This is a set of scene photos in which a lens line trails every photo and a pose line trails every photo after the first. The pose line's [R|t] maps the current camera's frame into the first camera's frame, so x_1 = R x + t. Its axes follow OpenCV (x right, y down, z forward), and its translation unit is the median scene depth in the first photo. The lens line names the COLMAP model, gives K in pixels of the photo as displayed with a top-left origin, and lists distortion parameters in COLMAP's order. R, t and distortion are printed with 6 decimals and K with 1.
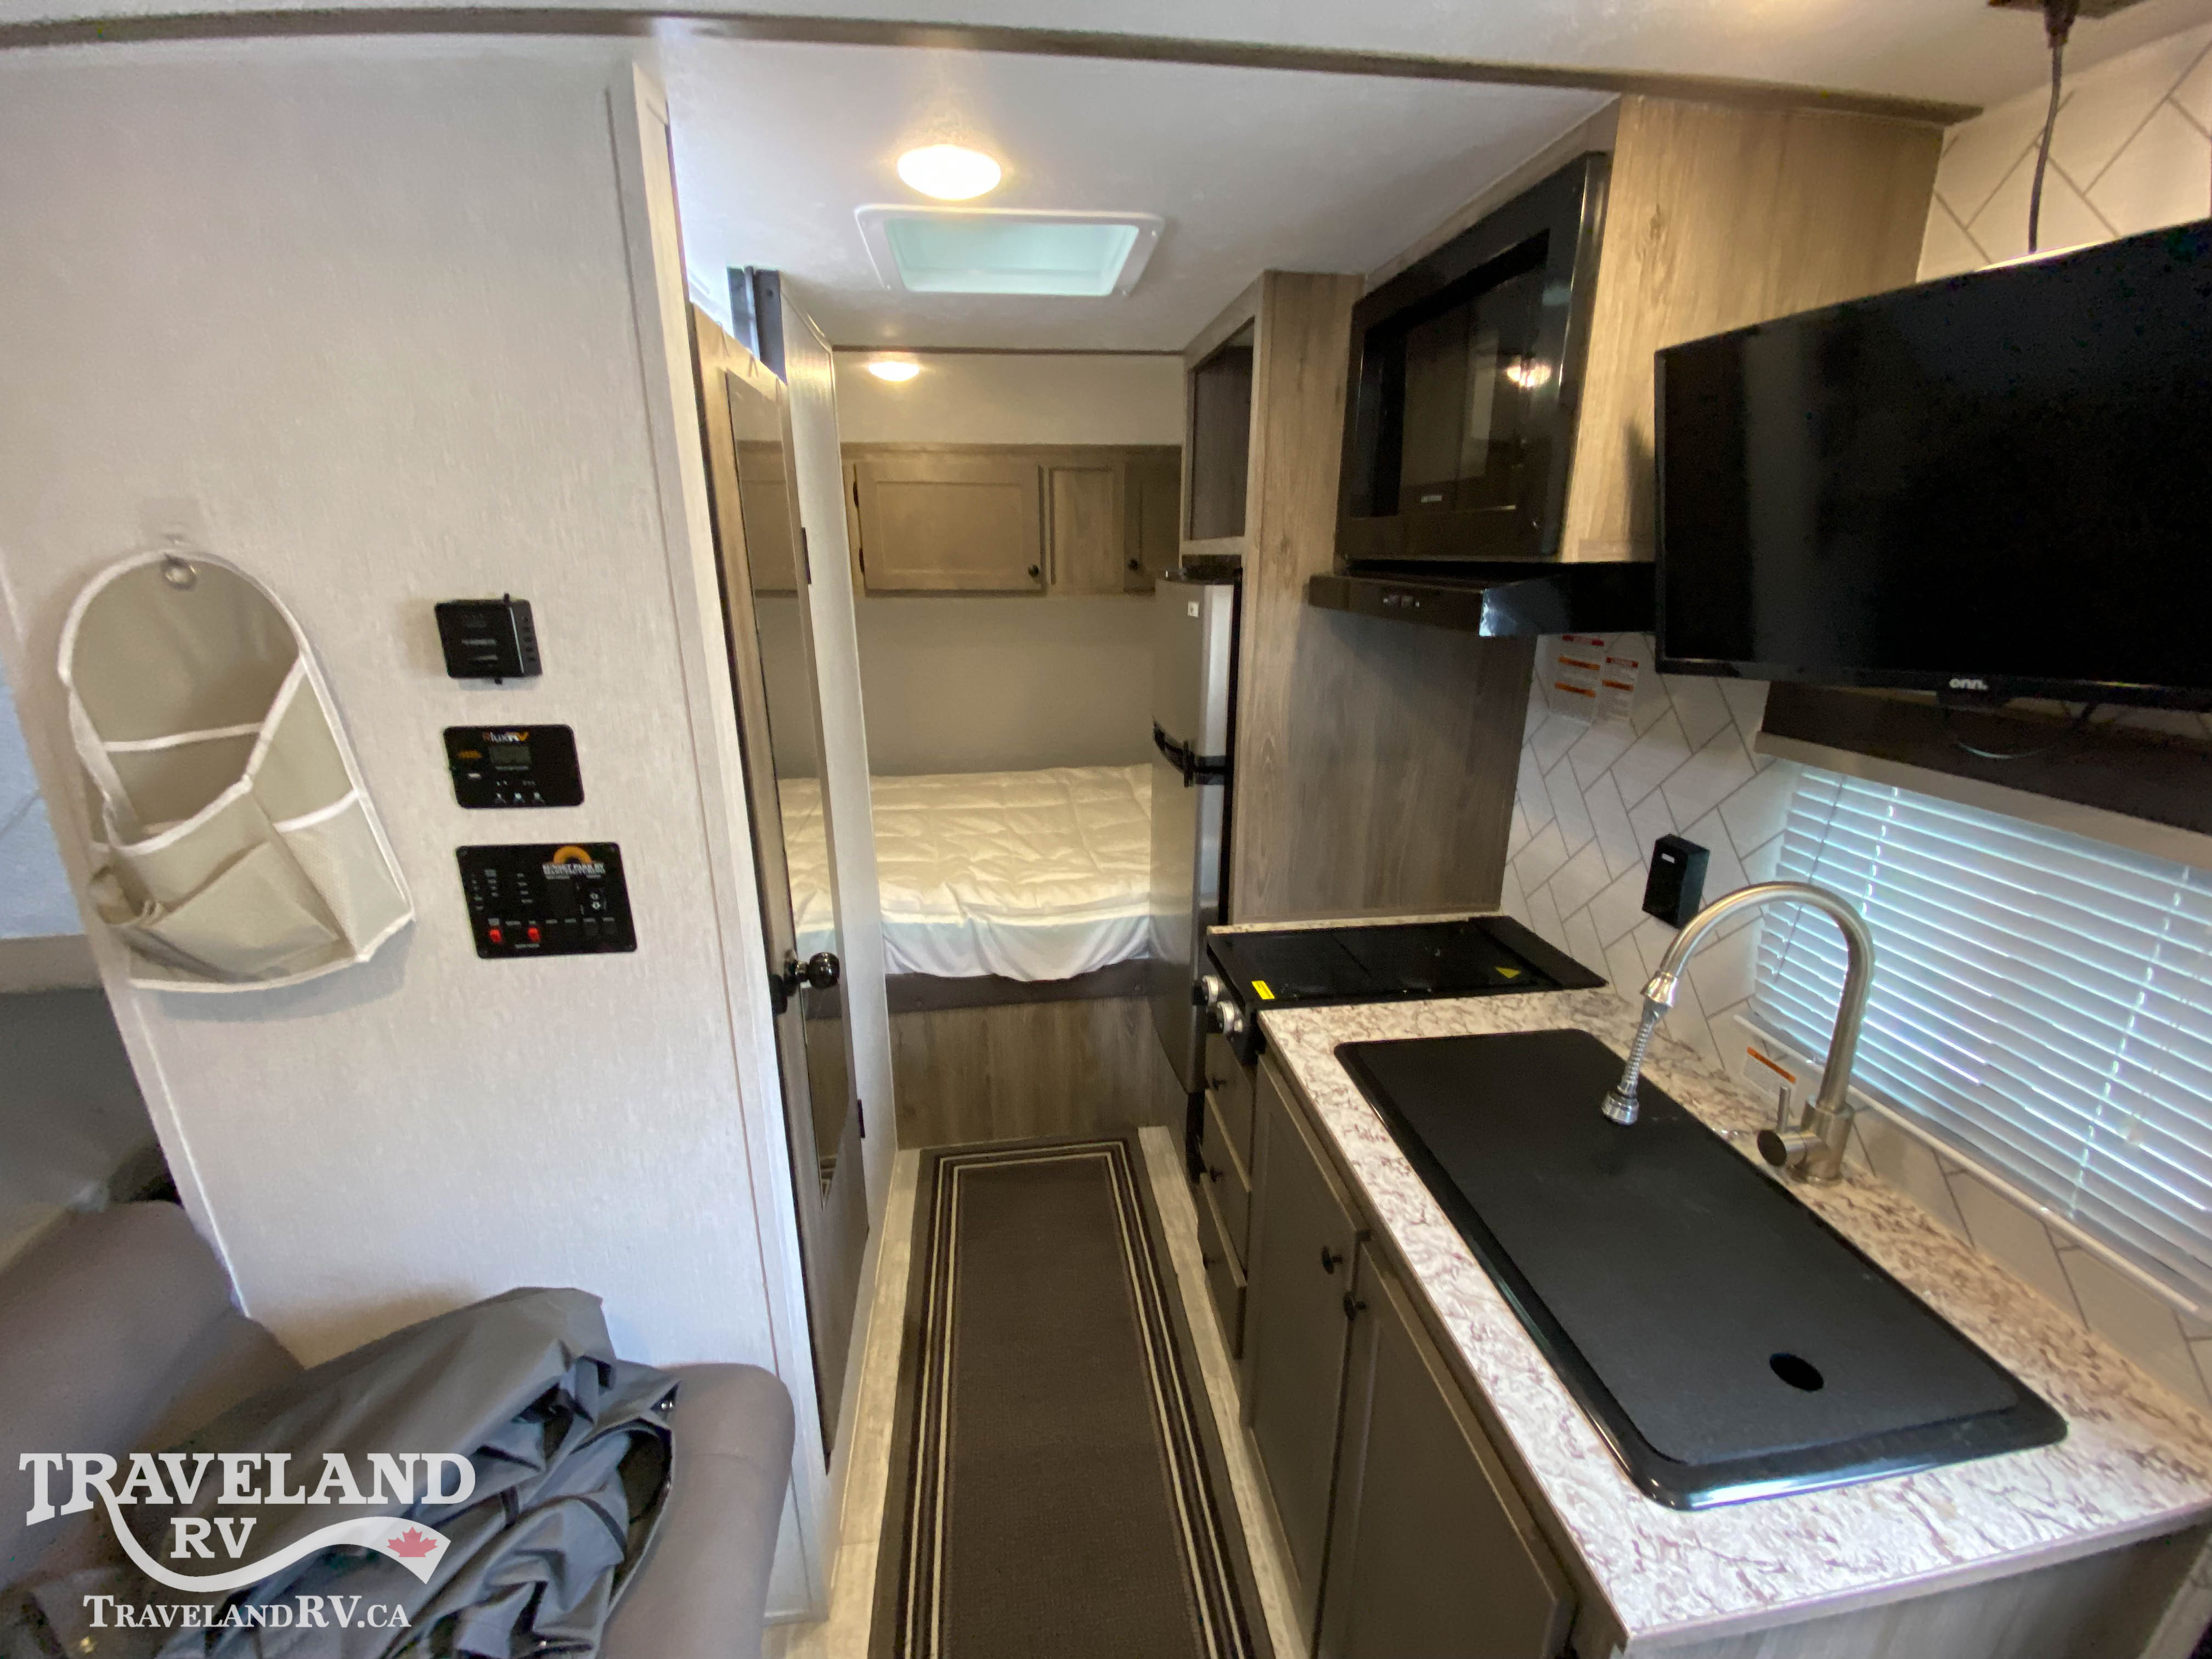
lens RADIAL K [[890.0, 0, 1099.6], [0, 890.0, 827.8], [0, 0, 1]] dist [0.015434, -0.016691]
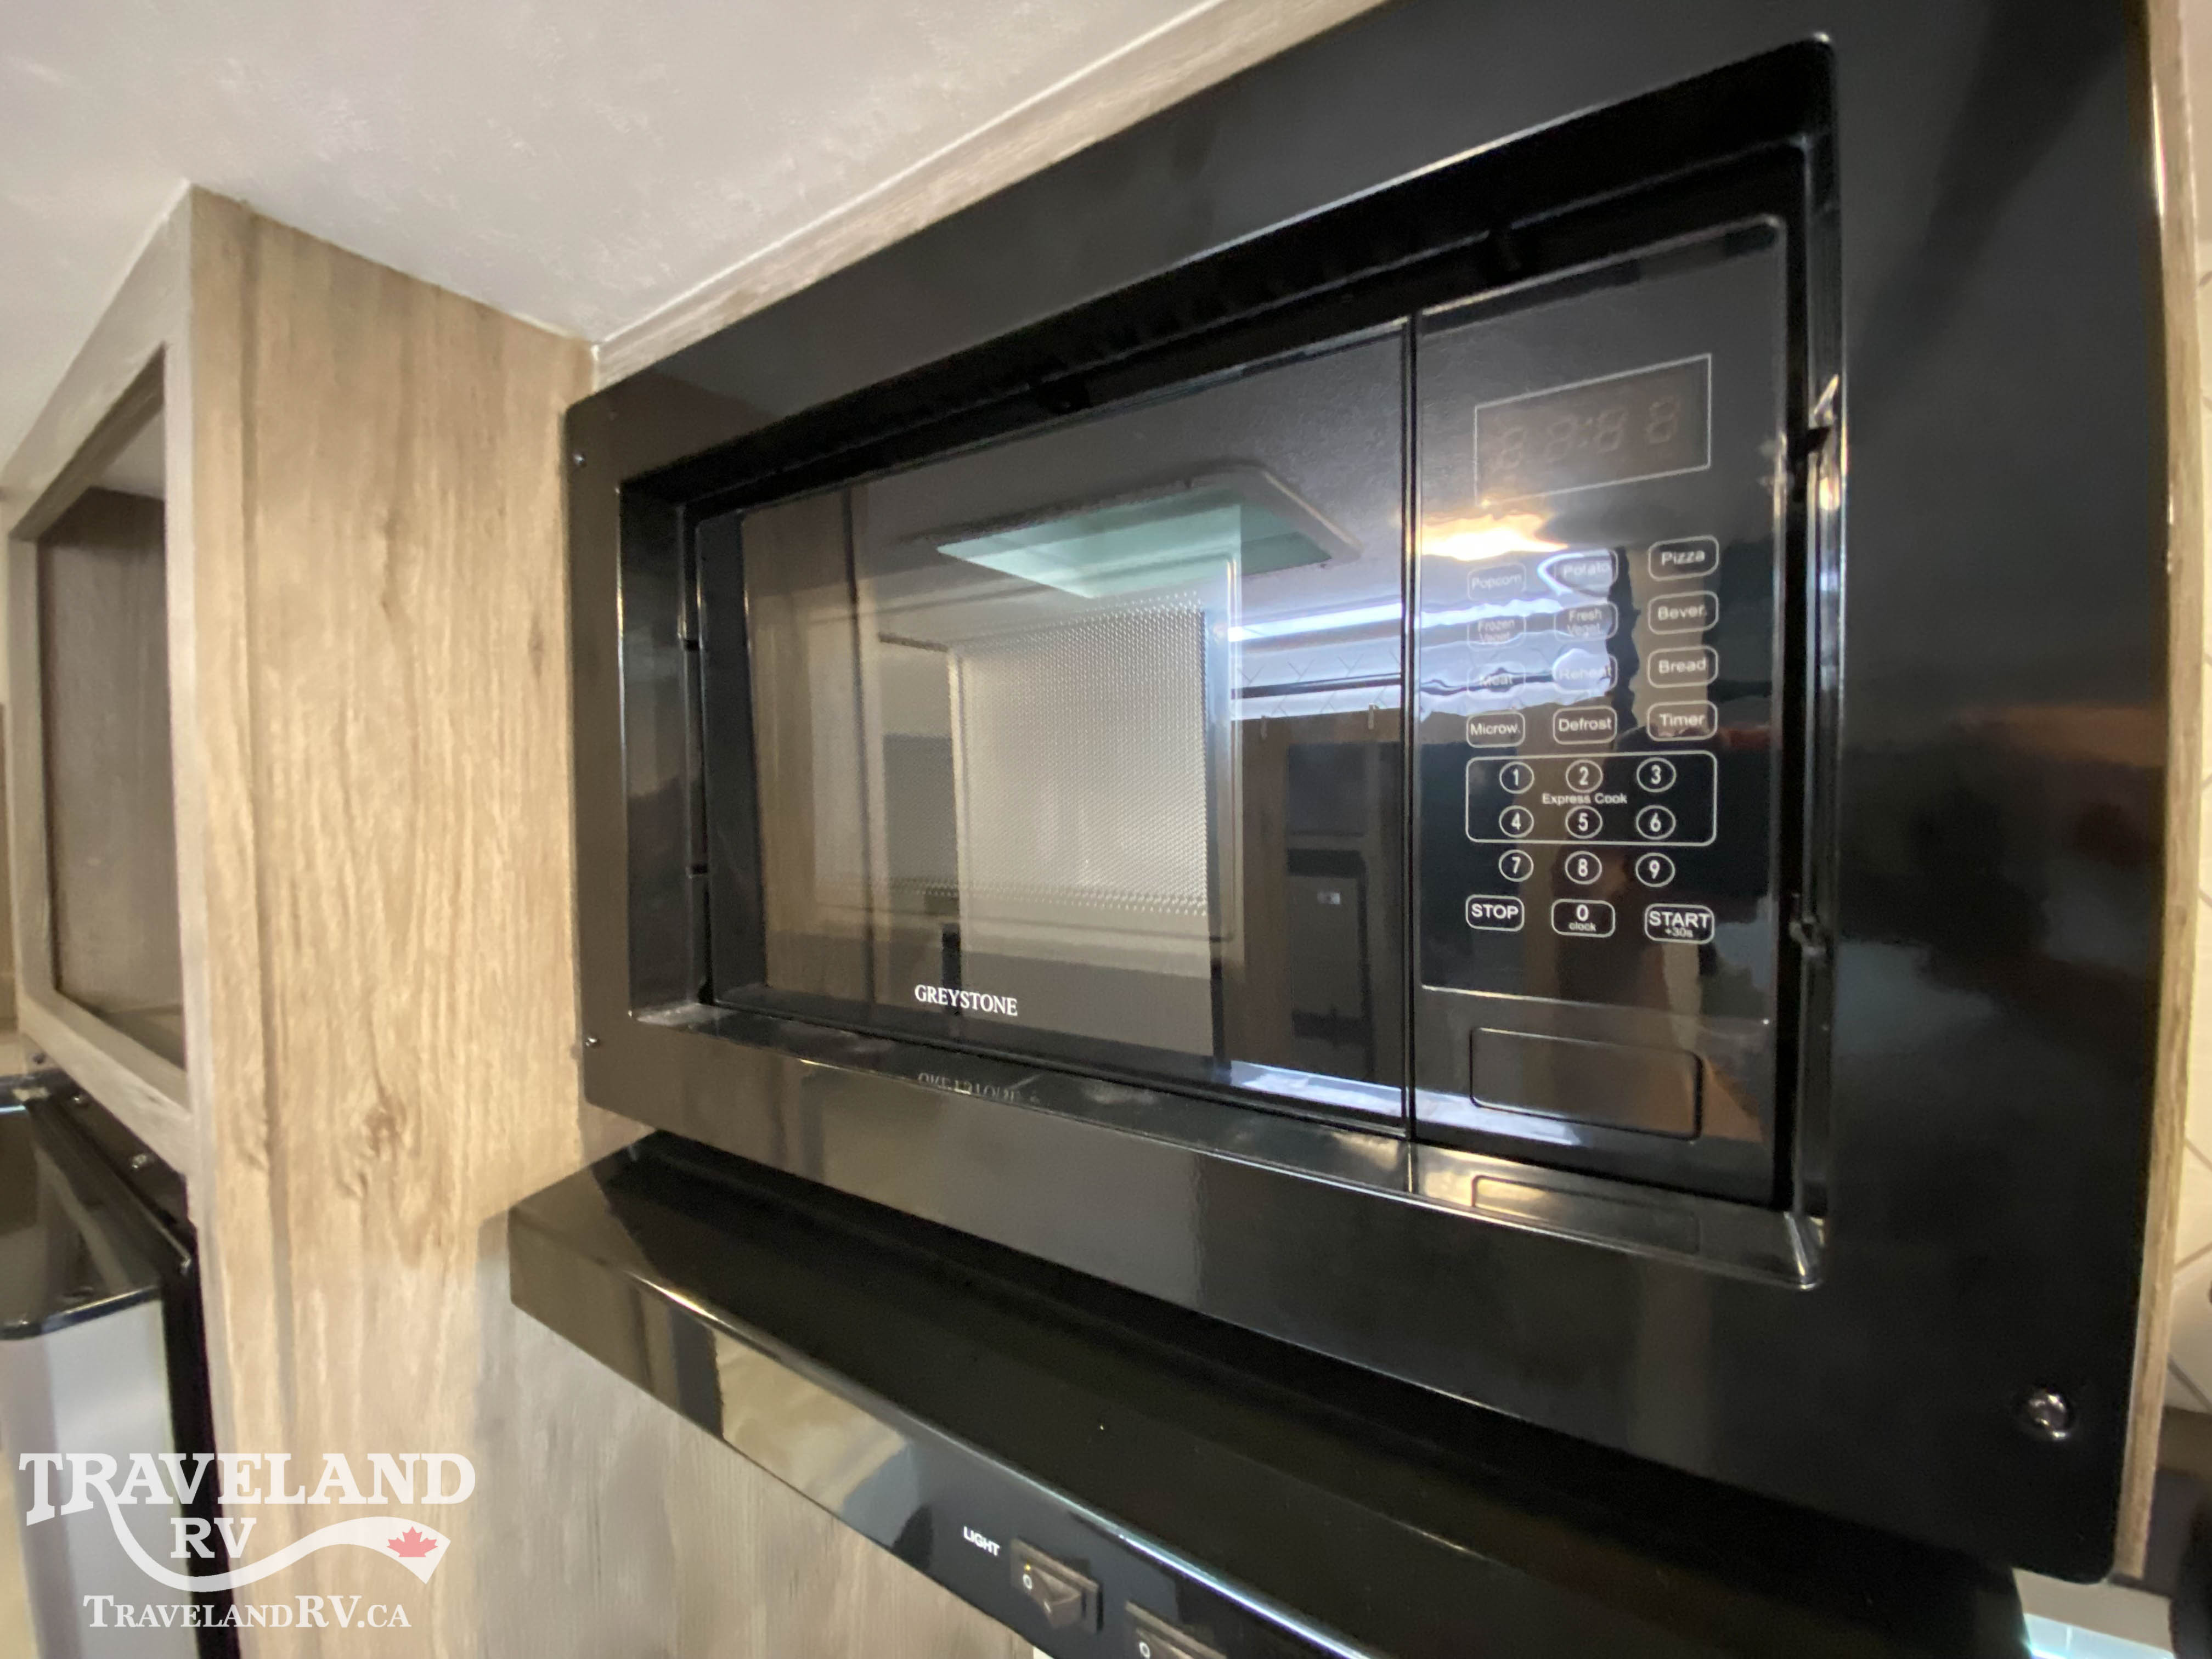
lens RADIAL K [[890.0, 0, 1097.7], [0, 890.0, 831.4], [0, 0, 1]] dist [0.015434, -0.016691]
pose [[0.655542, -0.031398, 0.754505, 0.165824], [0.232743, 0.958898, -0.162312, -0.349414], [-0.718397, 0.282008, 0.635906, 0.726552]]
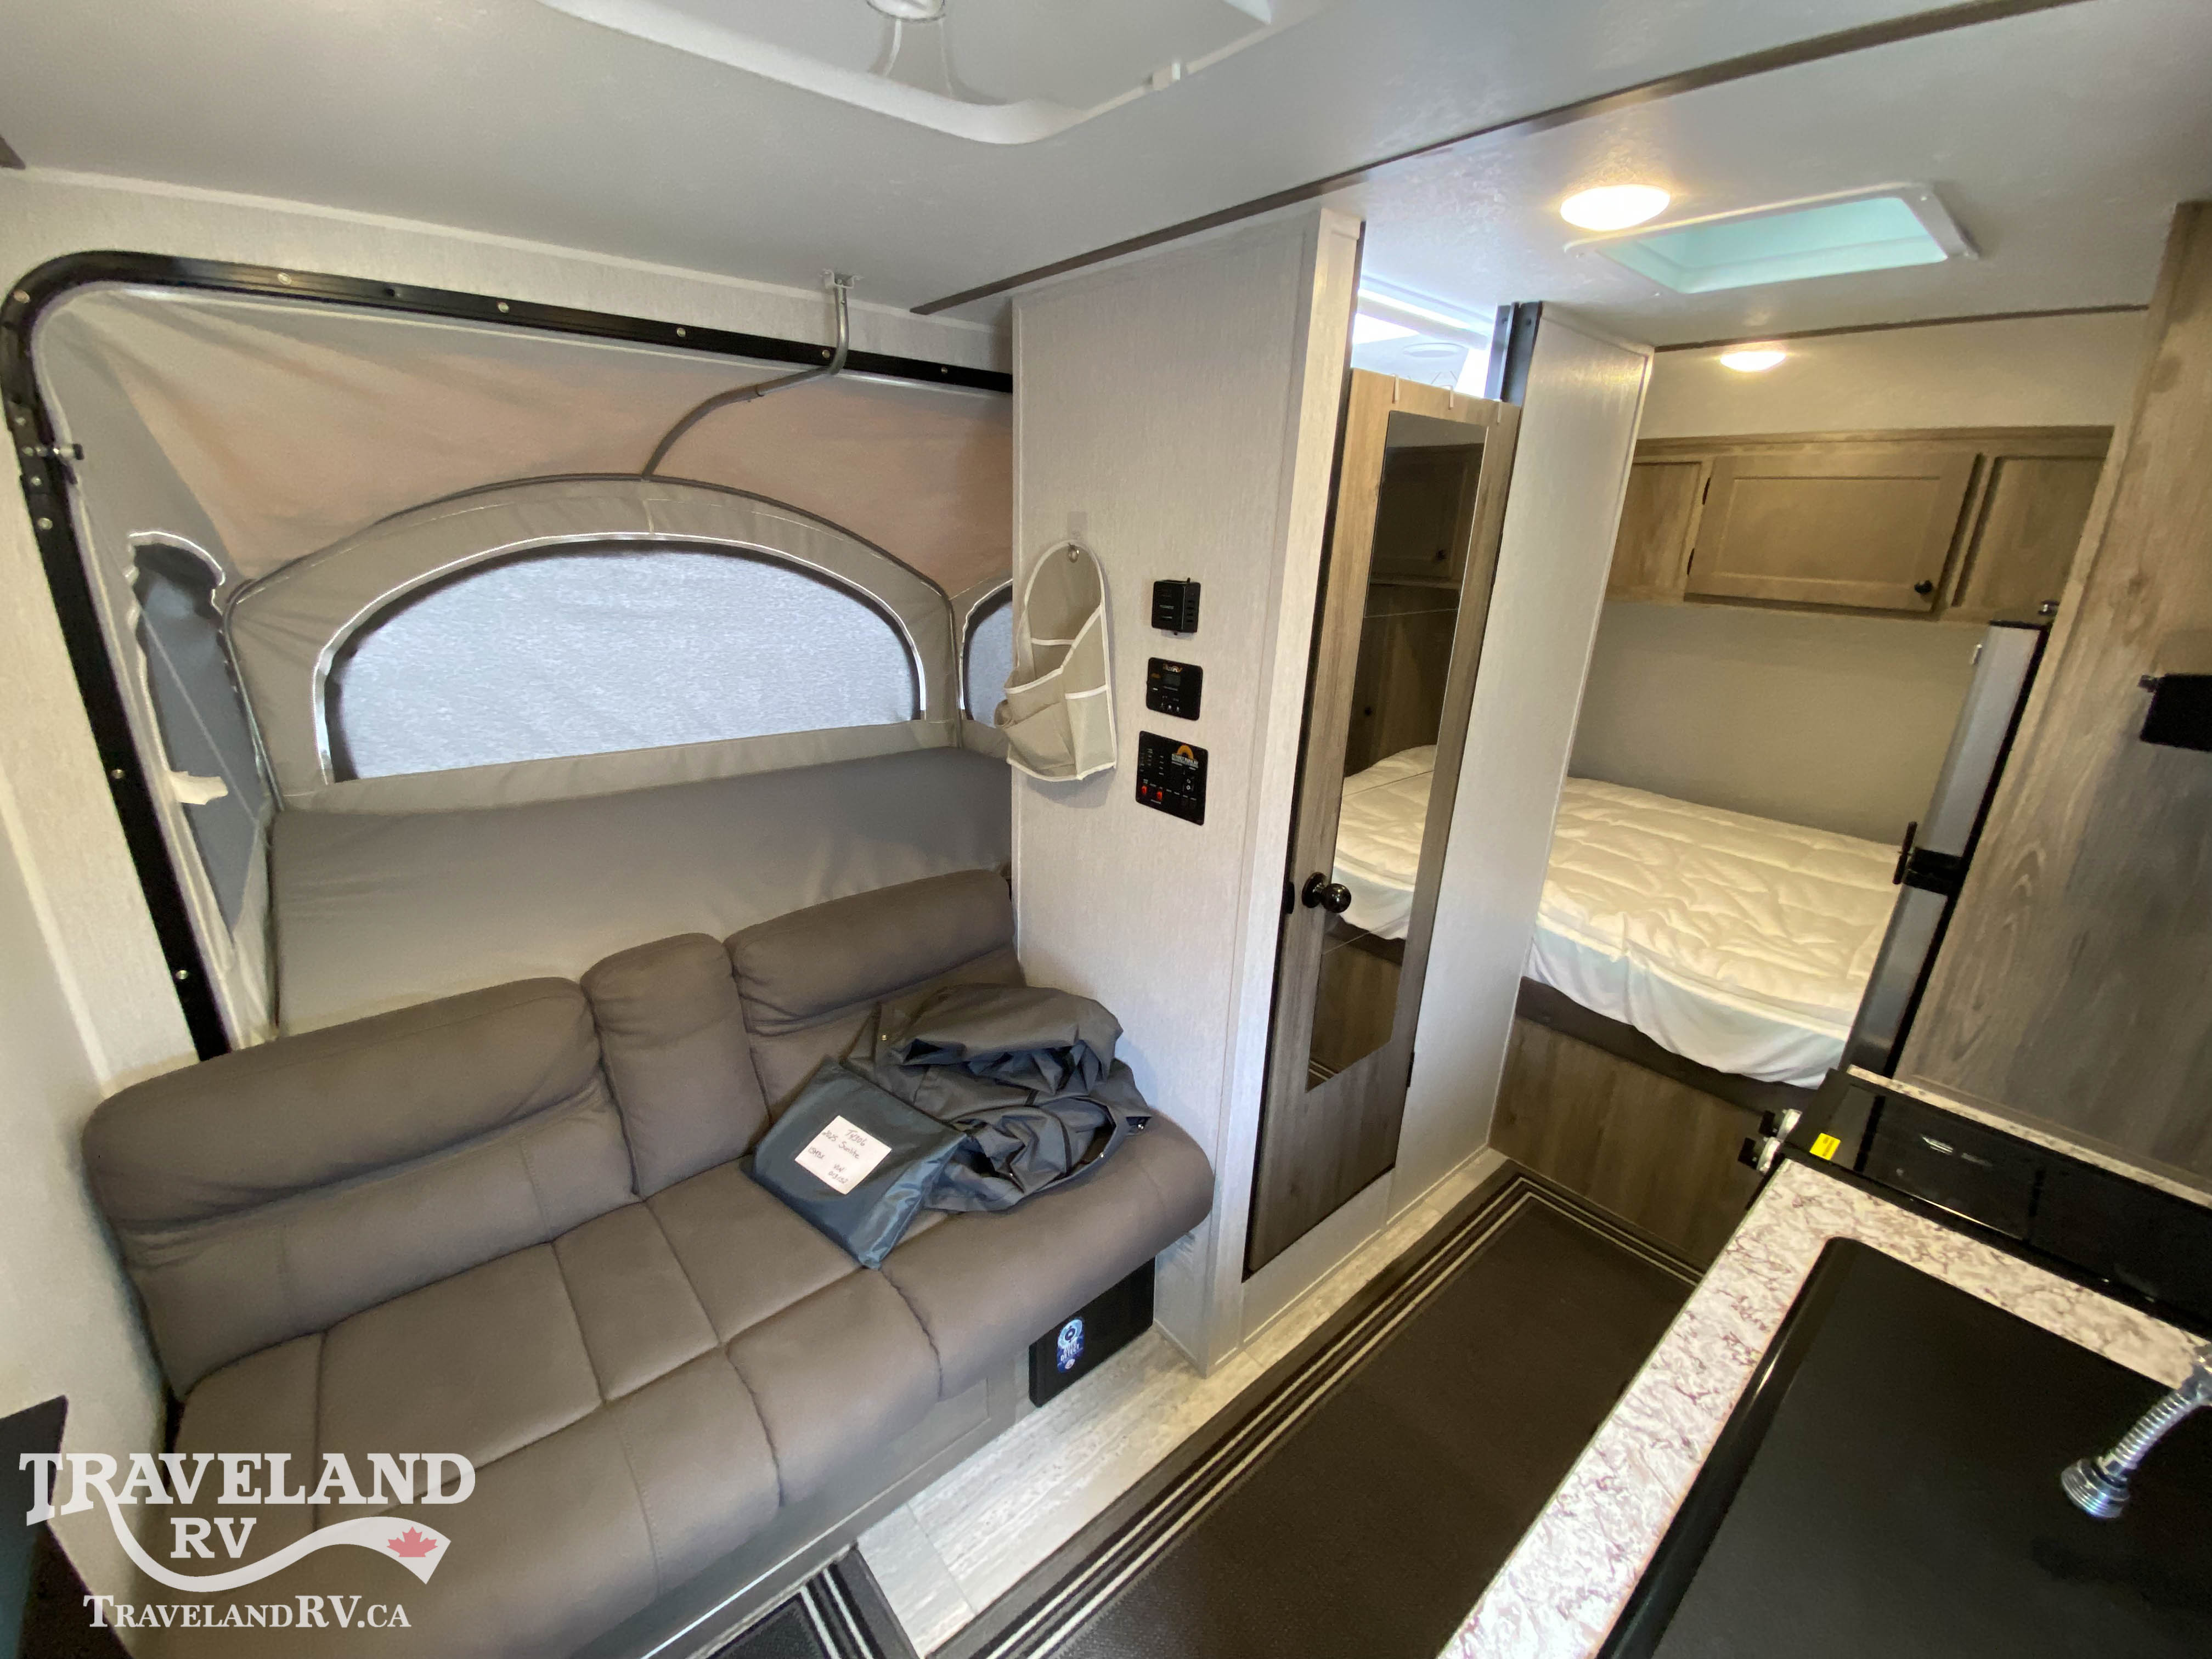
lens RADIAL K [[890.0, 0, 1094.9], [0, 890.0, 826.0], [0, 0, 1]] dist [0.015434, -0.016691]
pose [[0.547110, 0.288150, -0.785901, 0.398101], [-0.275787, 0.948512, 0.155780, -0.030556], [0.790324, 0.131512, 0.598408, -0.007762]]
